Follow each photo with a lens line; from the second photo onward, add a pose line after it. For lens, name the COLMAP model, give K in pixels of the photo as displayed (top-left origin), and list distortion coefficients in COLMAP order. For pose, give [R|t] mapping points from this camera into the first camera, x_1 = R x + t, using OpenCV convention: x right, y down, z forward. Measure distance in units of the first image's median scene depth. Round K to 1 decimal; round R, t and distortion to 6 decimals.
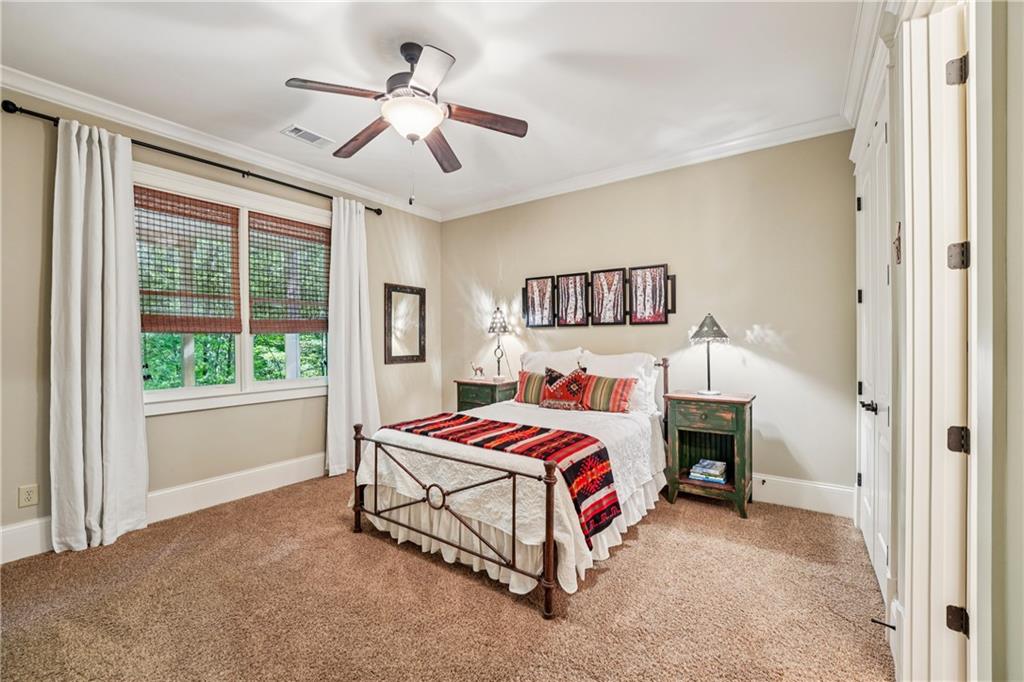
lens RADIAL K [[412.9, 0, 512.0], [0, 412.9, 341.0], [0, 0, 1]] dist [-0.028271, 0.003903]
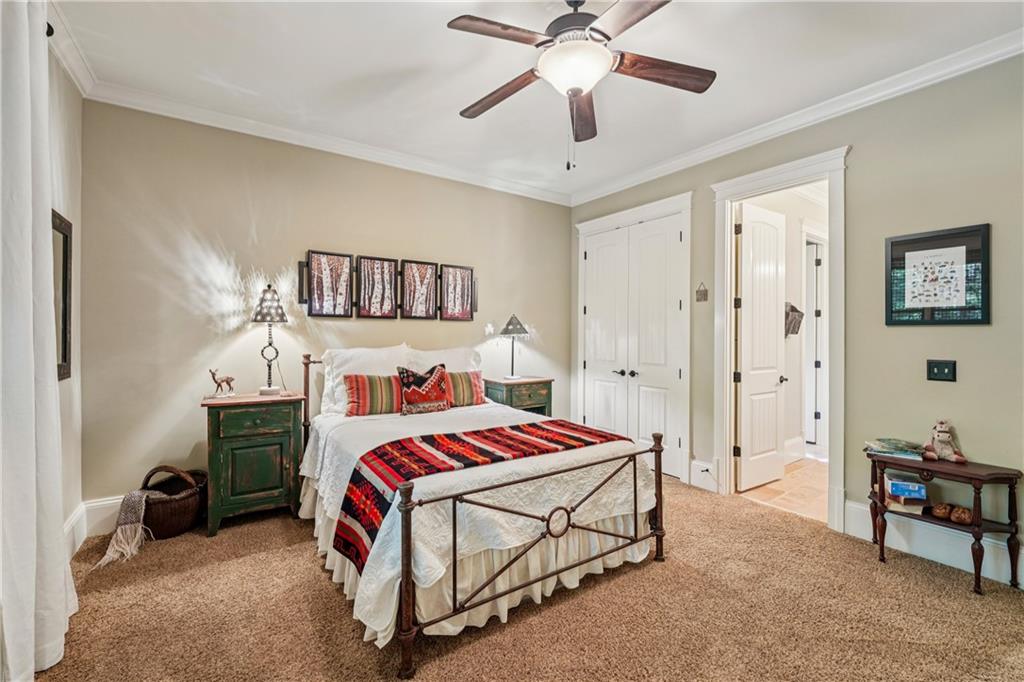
lens RADIAL K [[413.8, 0, 507.6], [0, 413.8, 331.2], [0, 0, 1]] dist [-0.001123, -0.022041]
pose [[0.364822, 0.013426, 0.930981, -0.585566], [-0.006852, 0.999908, -0.011735, -0.000659], [-0.931052, -0.002098, 0.364880, 0.454662]]
